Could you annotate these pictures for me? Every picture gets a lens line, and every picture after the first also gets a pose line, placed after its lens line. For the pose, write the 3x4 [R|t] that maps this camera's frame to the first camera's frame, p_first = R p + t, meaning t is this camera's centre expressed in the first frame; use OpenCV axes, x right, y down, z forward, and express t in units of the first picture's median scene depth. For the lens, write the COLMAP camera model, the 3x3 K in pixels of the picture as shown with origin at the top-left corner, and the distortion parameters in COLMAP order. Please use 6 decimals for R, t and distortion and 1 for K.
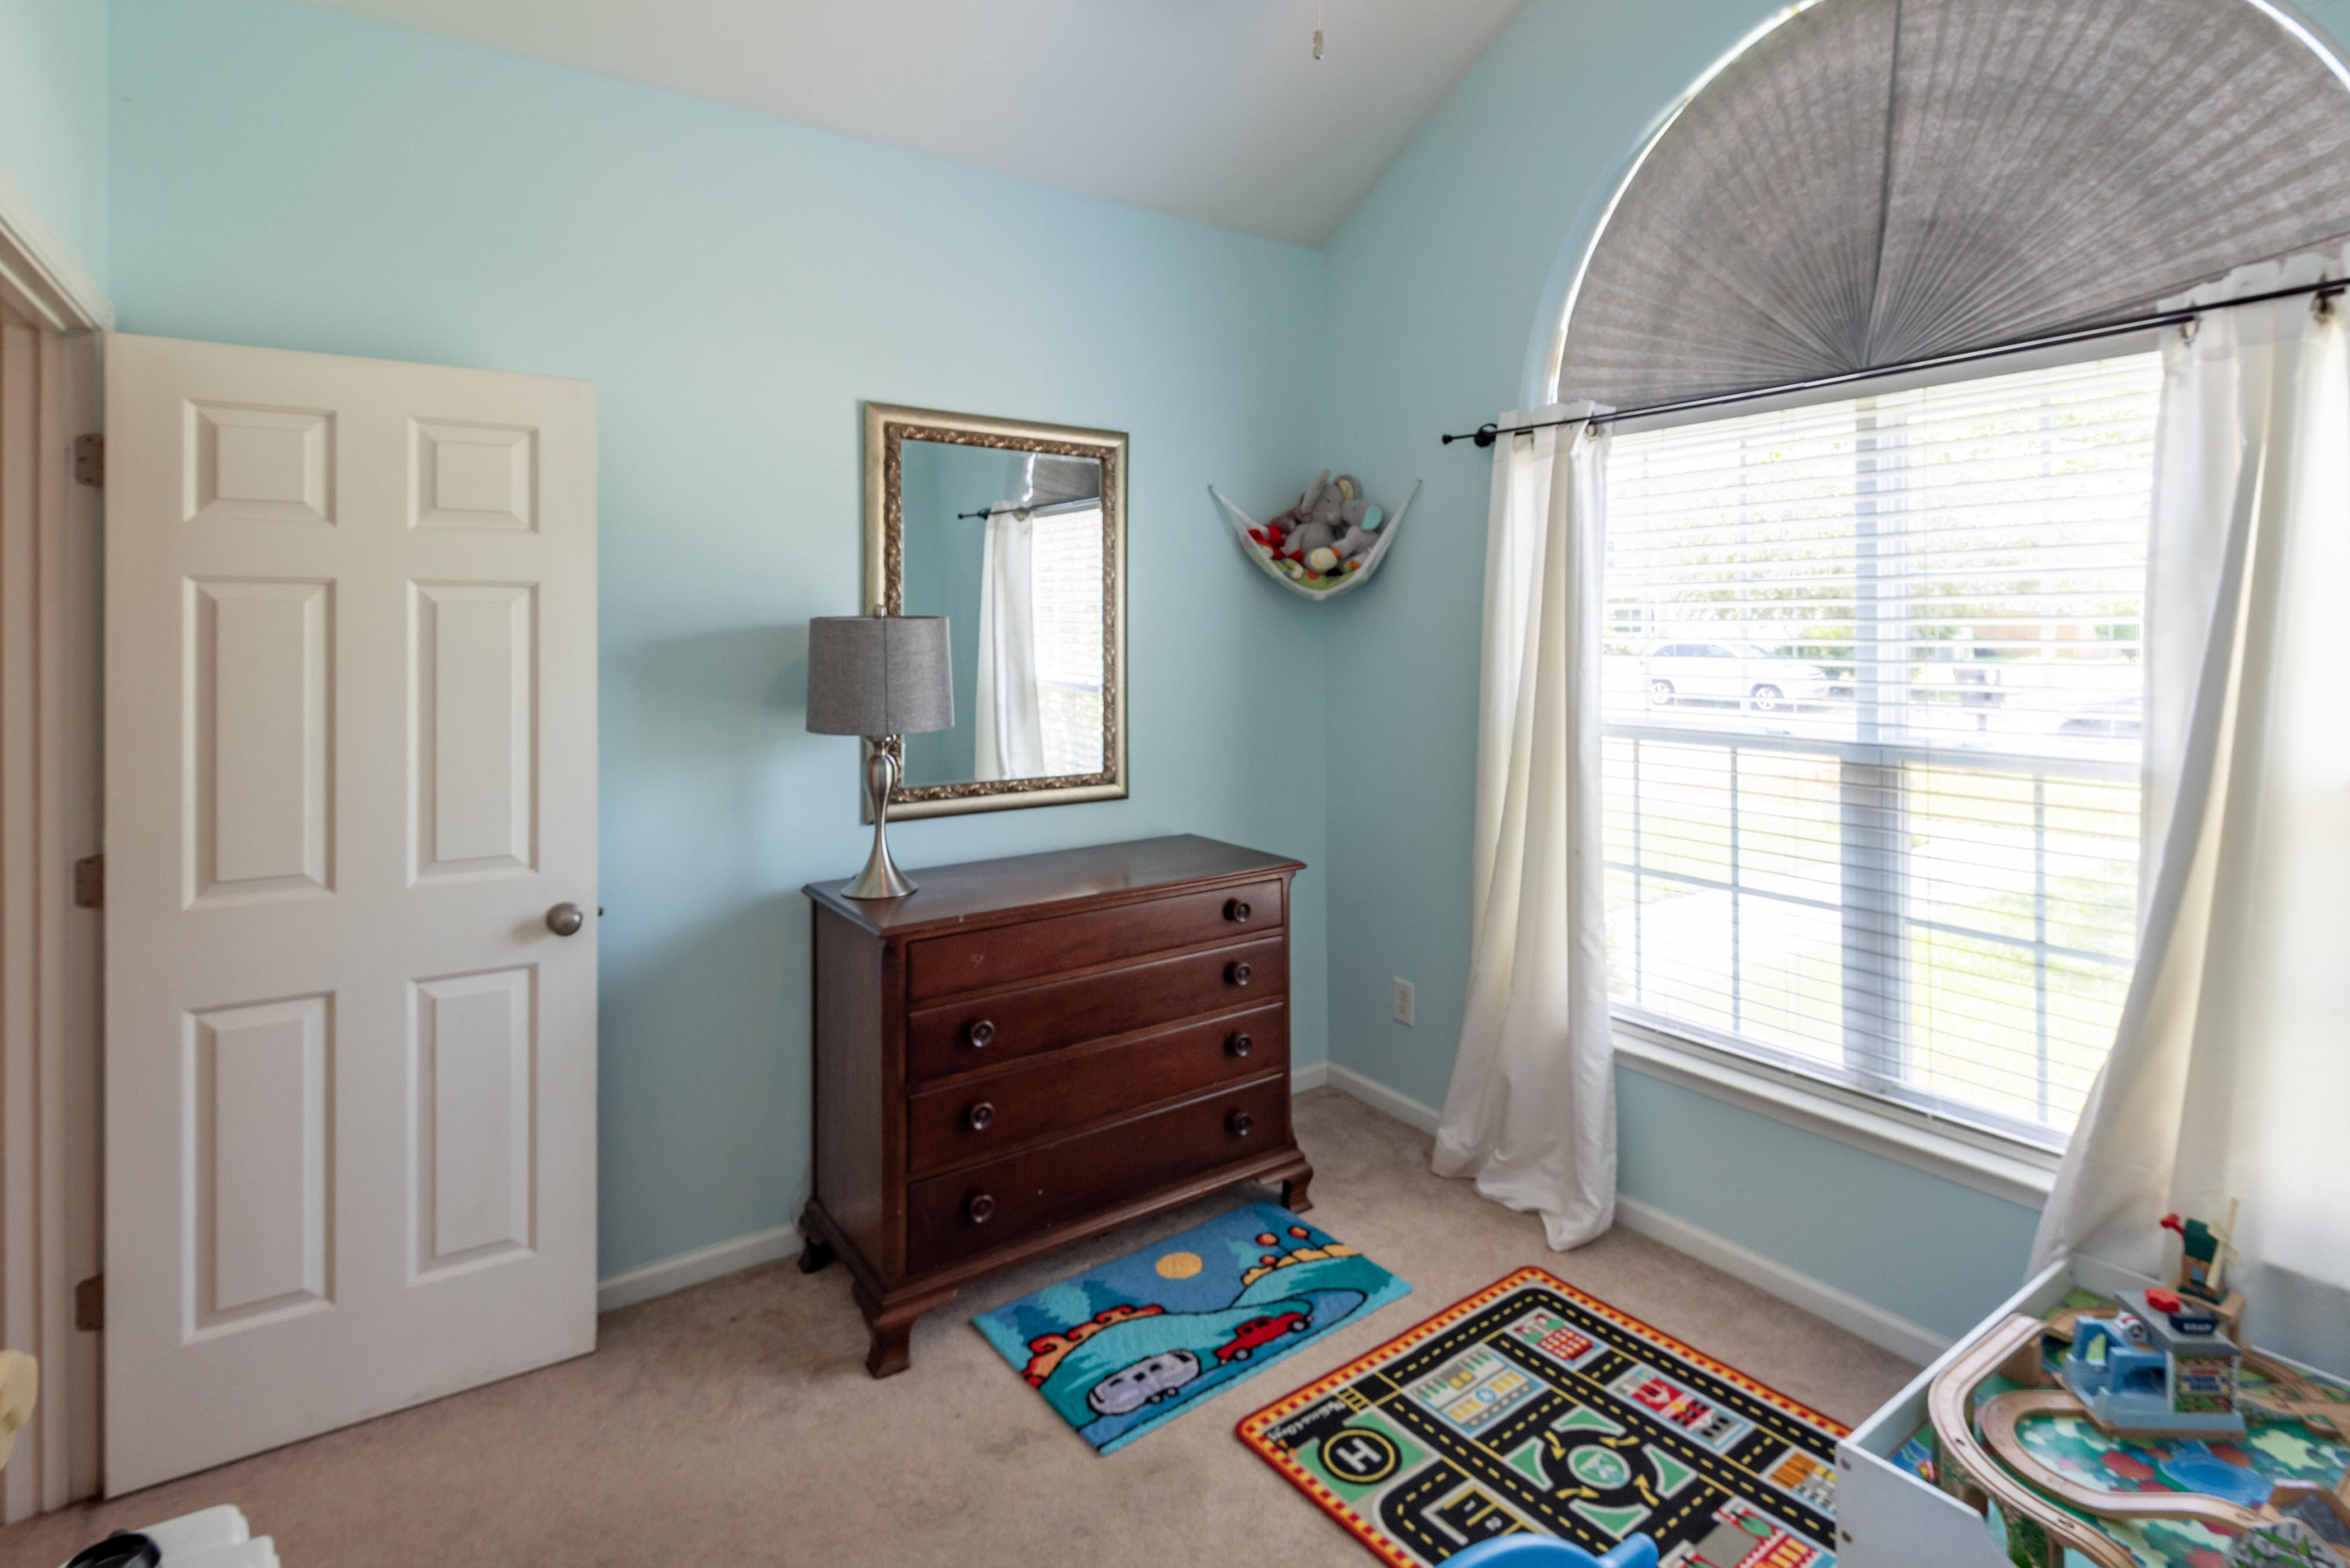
lens RADIAL K [[1136.1, 0, 1175.5], [0, 1136.1, 650.5], [0, 0, 1]] dist [-0.002873, -0.000535]
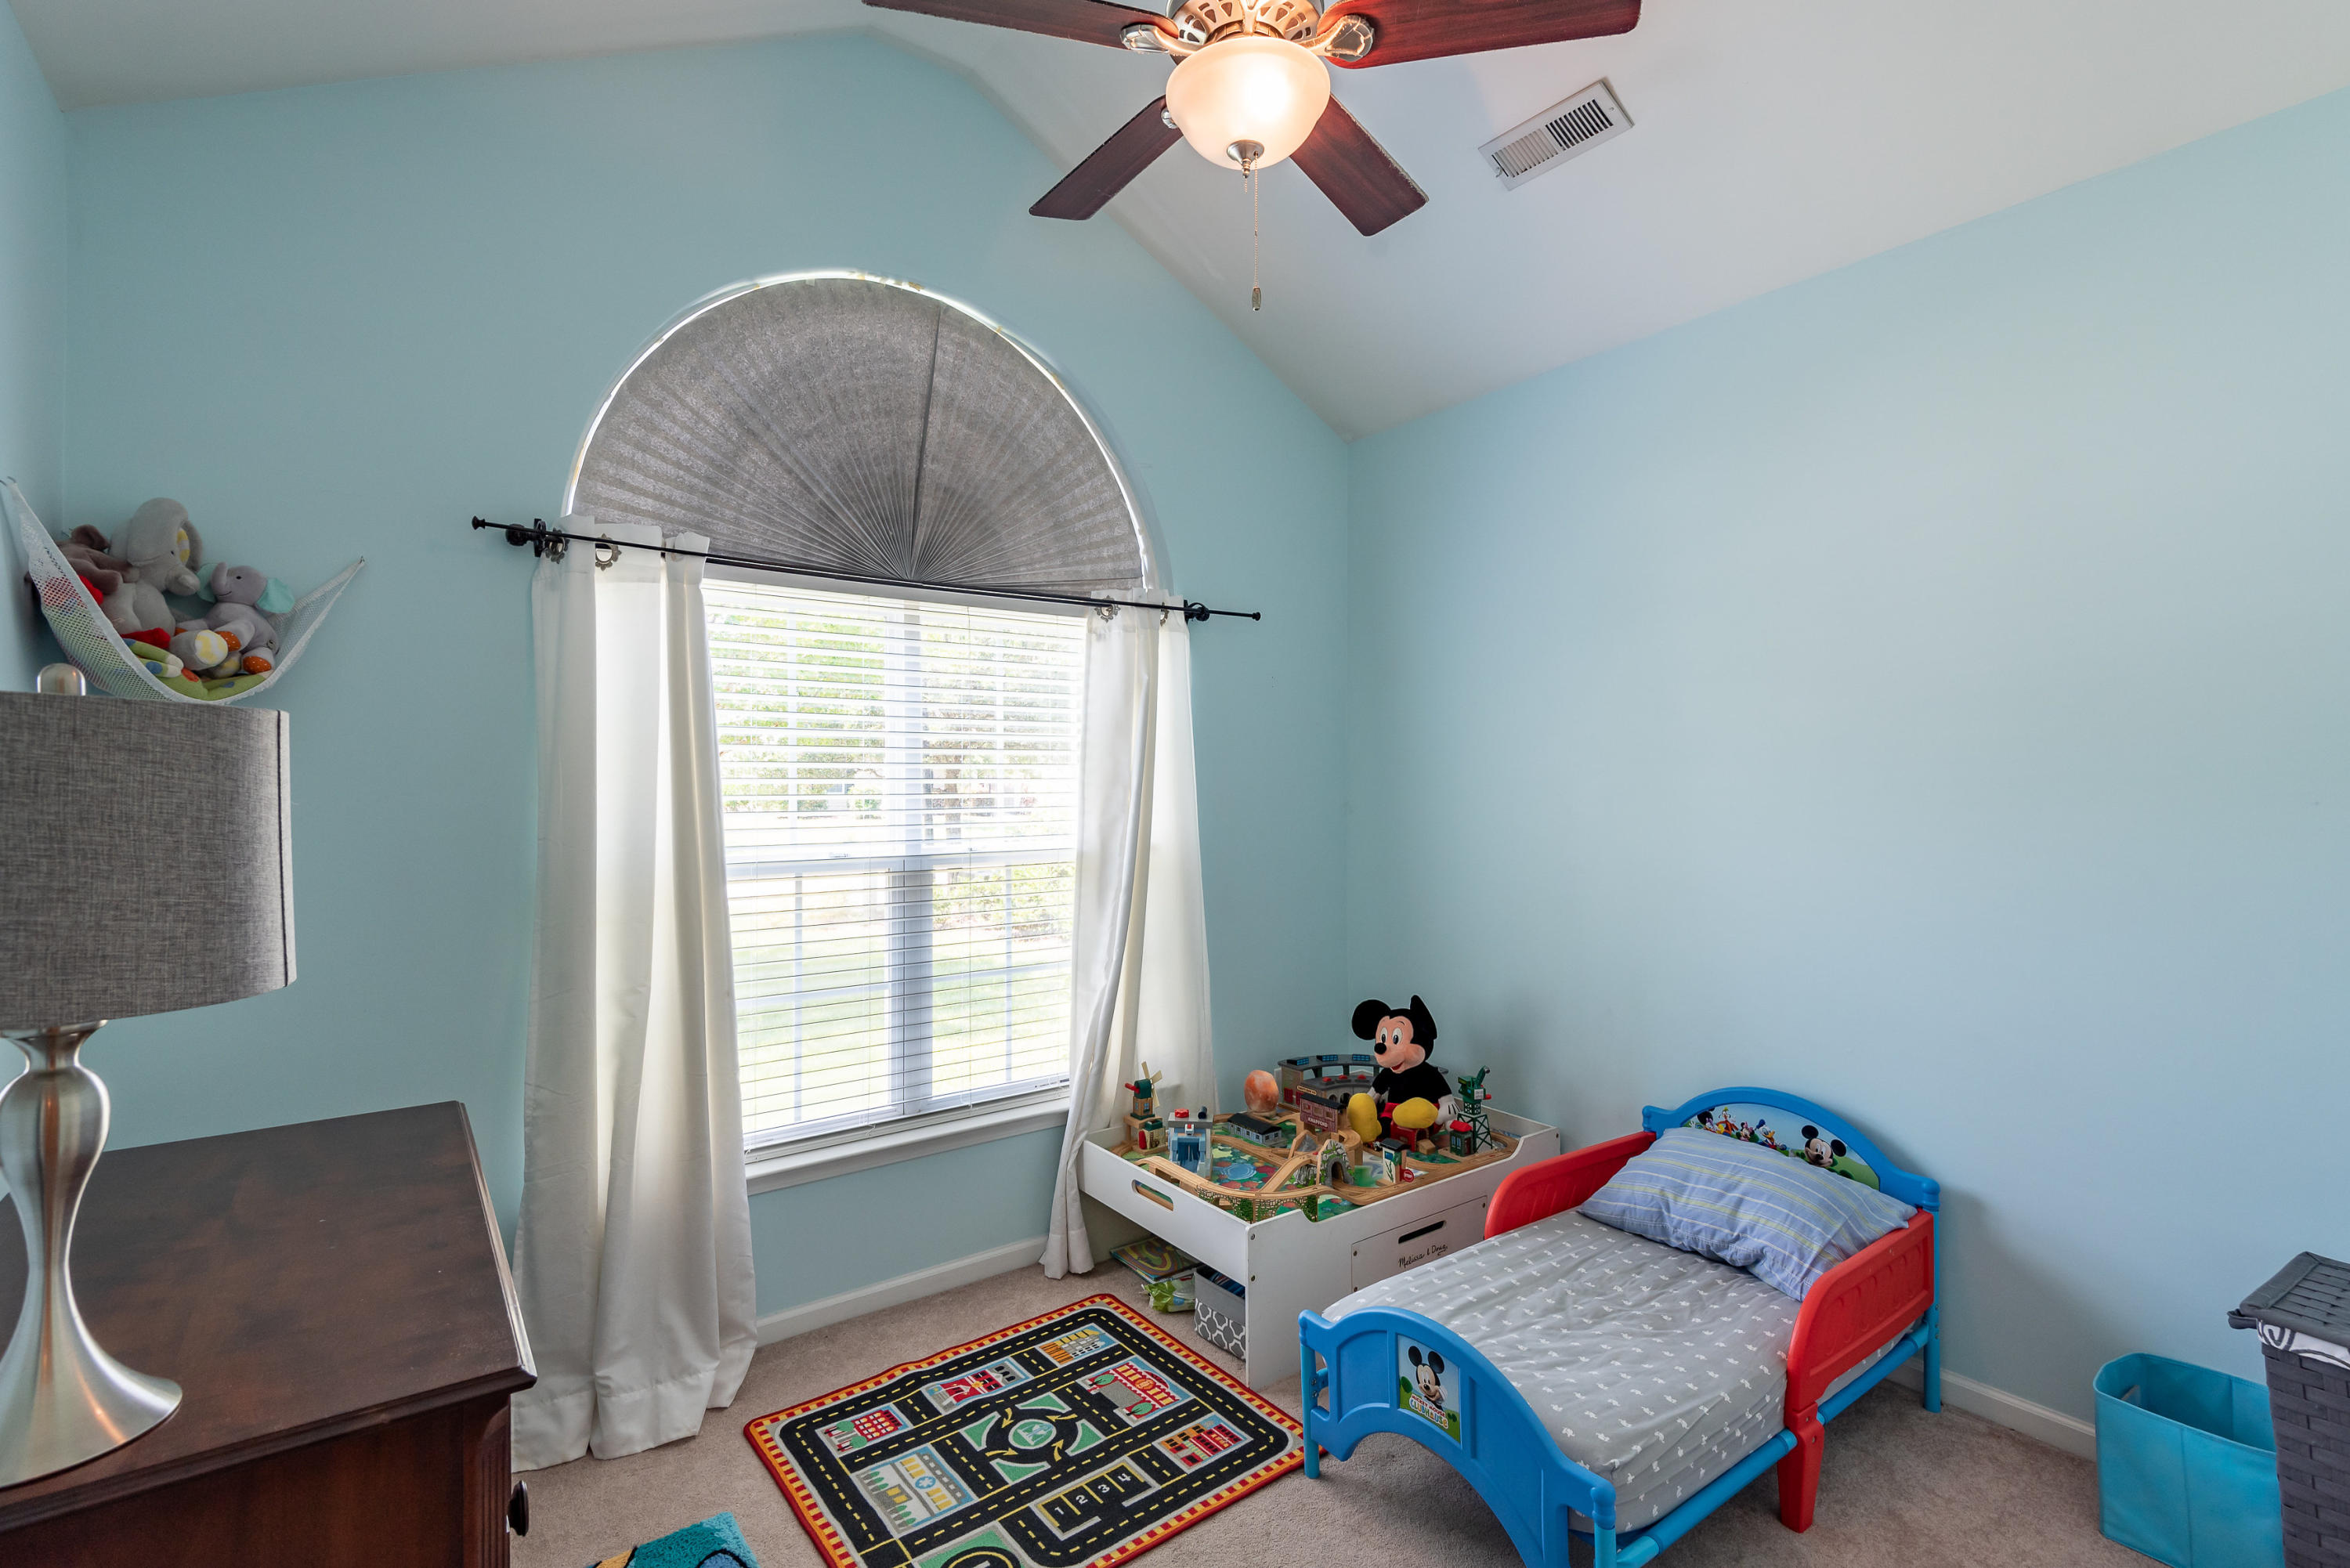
lens RADIAL K [[1107.4, 0, 1174.7], [0, 1107.4, 796.7], [0, 0, 1]] dist [0.047248, -0.039833]
pose [[-0.022733, -0.005141, 0.999728, -0.768505], [0.021328, 0.999757, 0.005626, 0.011727], [-0.999514, 0.021450, -0.022617, 0.763485]]
